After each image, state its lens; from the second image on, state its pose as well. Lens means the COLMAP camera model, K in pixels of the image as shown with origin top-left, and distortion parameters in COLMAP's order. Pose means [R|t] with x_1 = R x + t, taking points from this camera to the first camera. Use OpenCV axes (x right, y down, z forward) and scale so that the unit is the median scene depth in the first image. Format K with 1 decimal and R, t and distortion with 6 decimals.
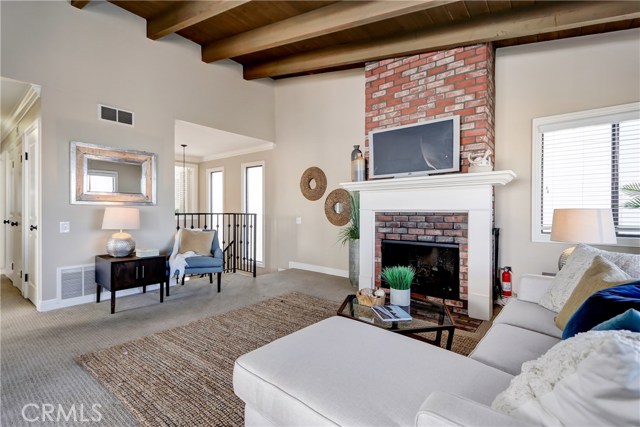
lens RADIAL K [[290.9, 0, 315.3], [0, 290.9, 212.2], [0, 0, 1]] dist [0.001964, -0.000148]
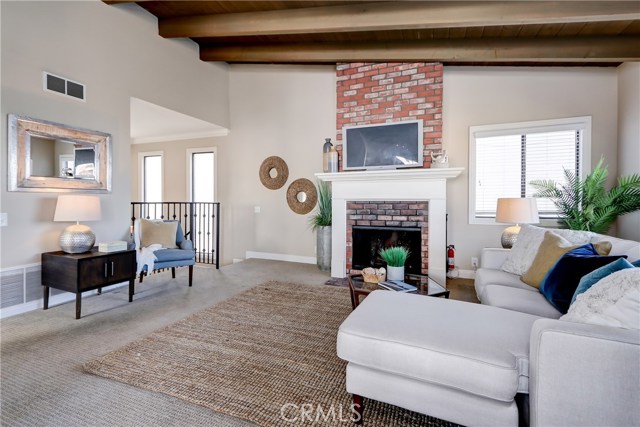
lens RADIAL K [[294.6, 0, 314.8], [0, 294.6, 201.6], [0, 0, 1]] dist [0.000745, -0.000094]
pose [[0.959051, -0.001121, 0.283230, -0.241100], [0.000867, 0.999999, 0.001022, 0.001042], [-0.283231, -0.000735, 0.959052, -0.029097]]
